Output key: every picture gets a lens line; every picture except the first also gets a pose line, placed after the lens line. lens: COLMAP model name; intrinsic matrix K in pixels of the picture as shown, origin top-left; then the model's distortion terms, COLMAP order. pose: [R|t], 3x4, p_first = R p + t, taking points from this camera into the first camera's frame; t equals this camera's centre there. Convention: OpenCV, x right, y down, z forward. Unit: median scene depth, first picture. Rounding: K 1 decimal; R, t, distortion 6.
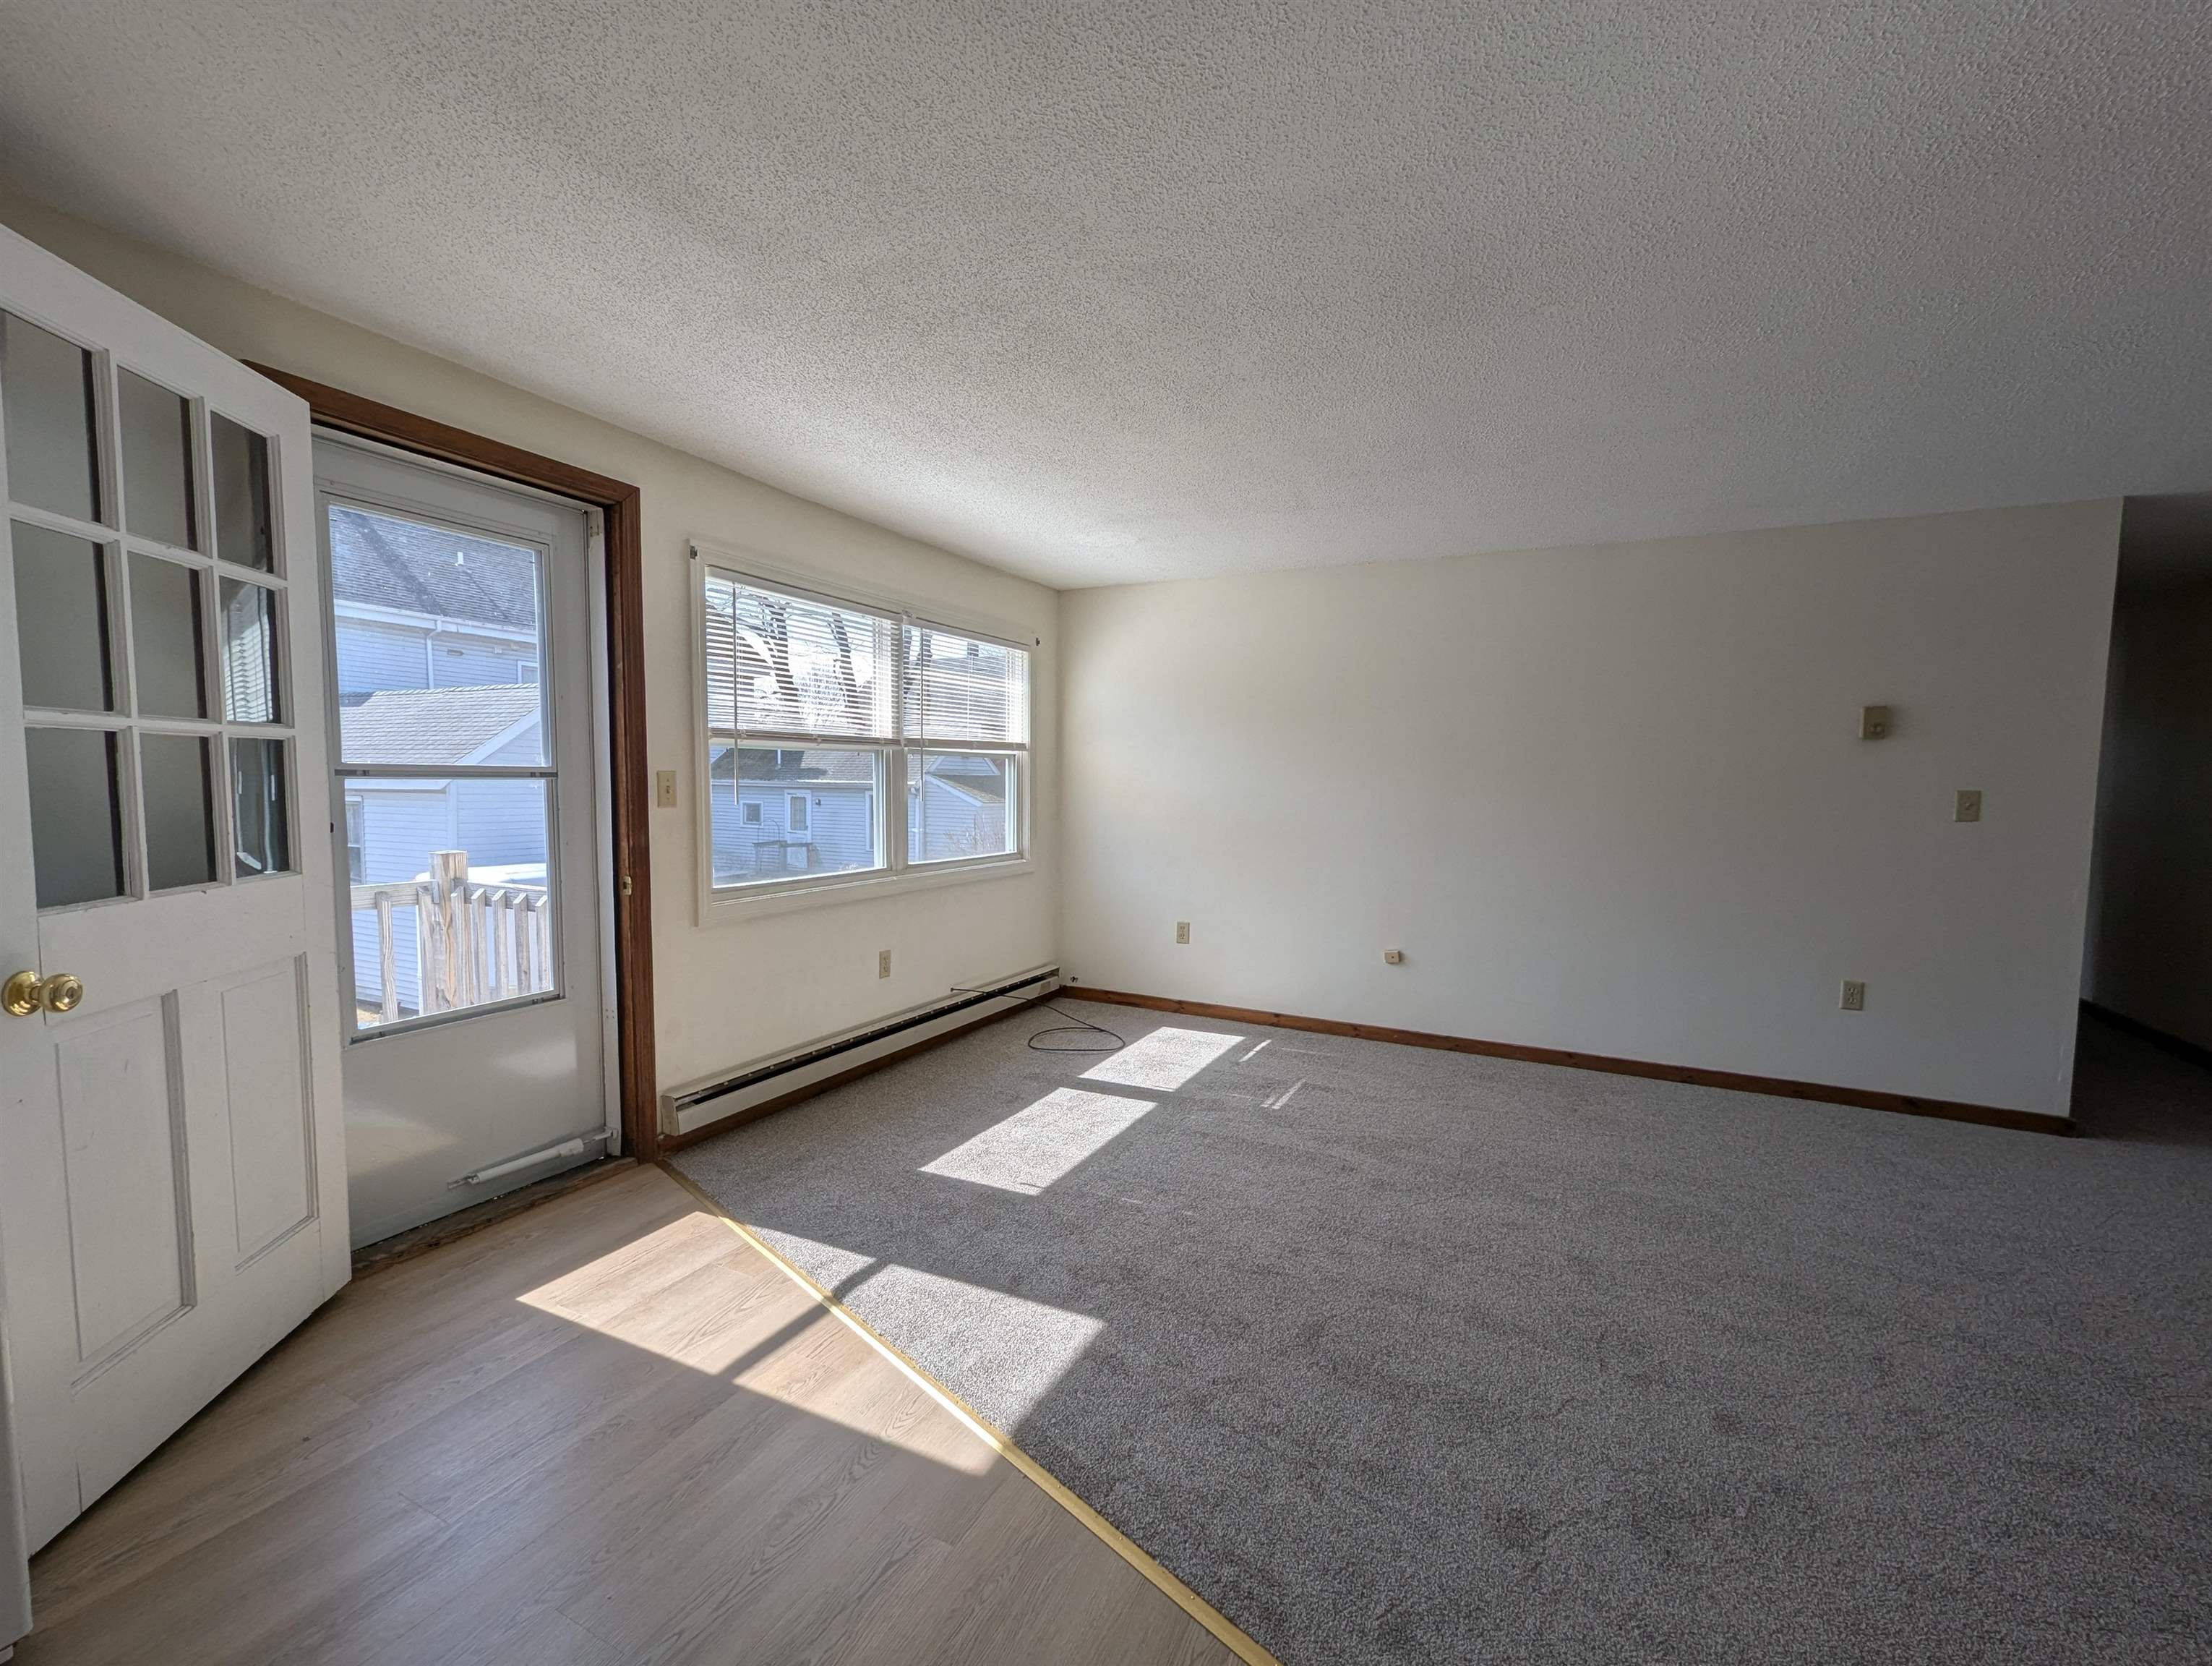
lens RADIAL K [[930.5, 0, 1108.3], [0, 930.5, 848.5], [0, 0, 1]] dist [-0.000071, 0.000653]
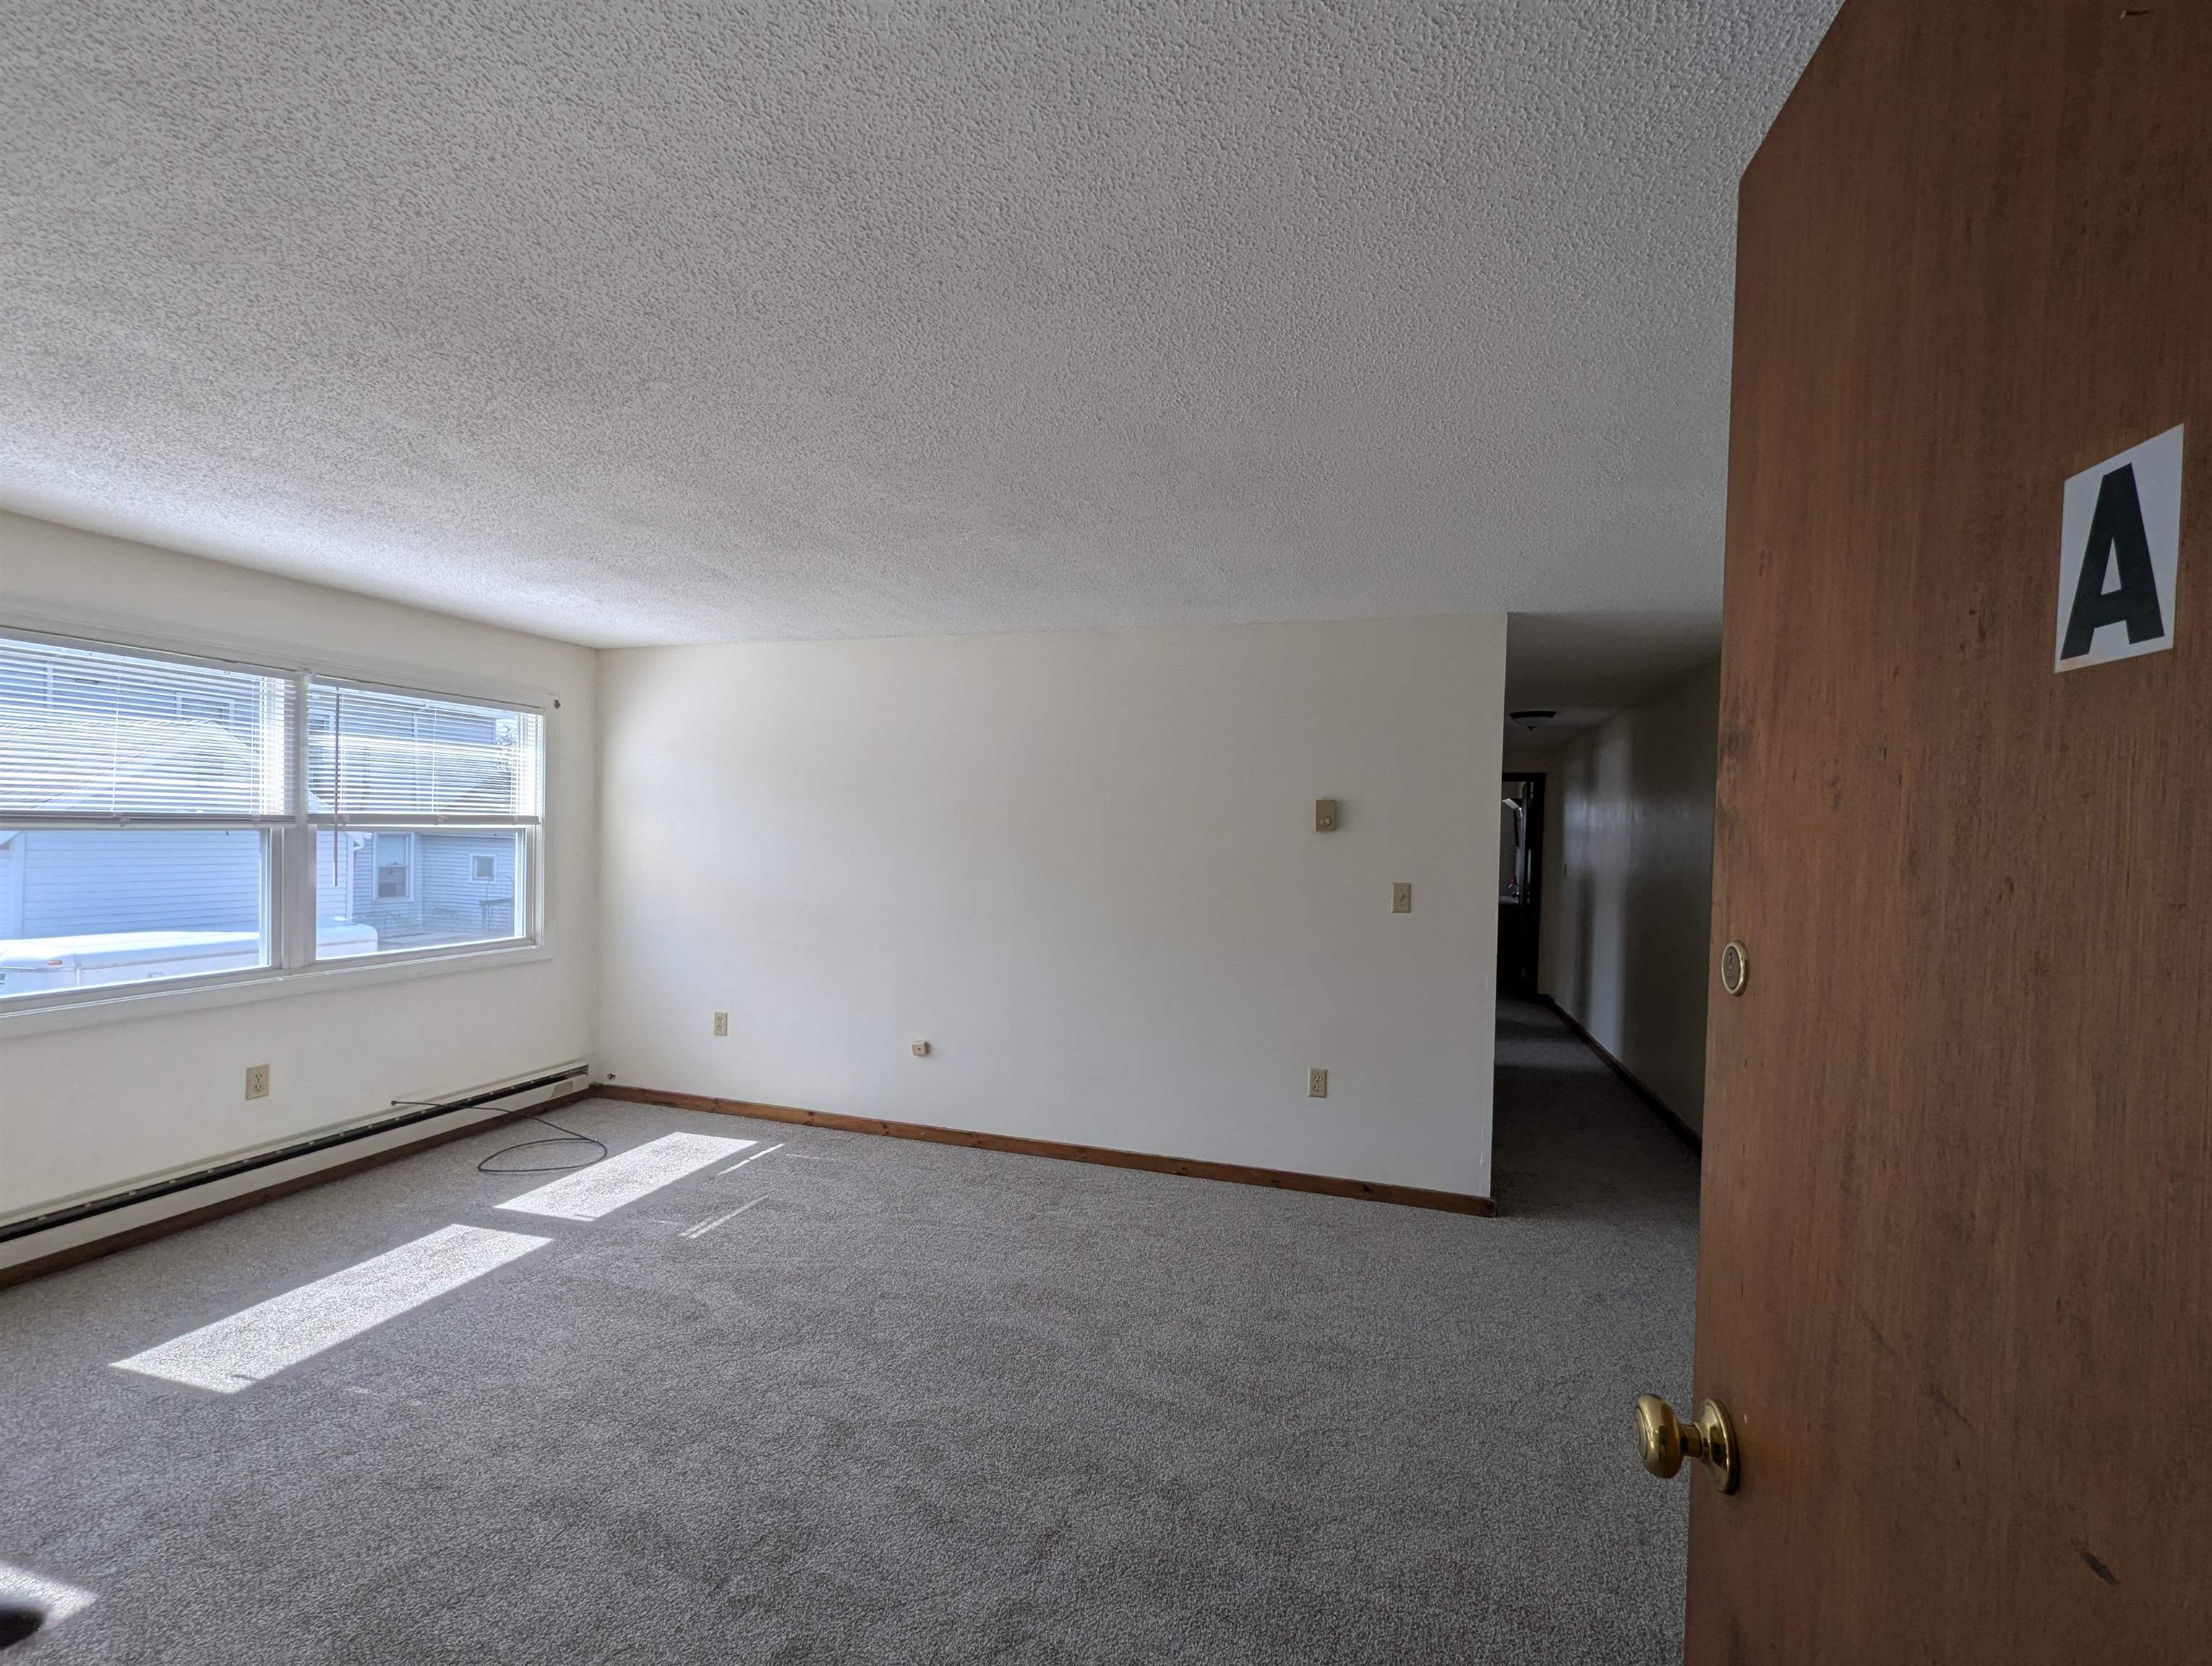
lens RADIAL K [[930.5, 0, 1115.1], [0, 930.5, 846.0], [0, 0, 1]] dist [-0.000071, 0.000653]
pose [[0.984674, 0.007333, 0.174249, 0.426984], [0.002352, 0.998466, -0.055310, -0.046384], [-0.174387, 0.054873, 0.983147, 0.029325]]
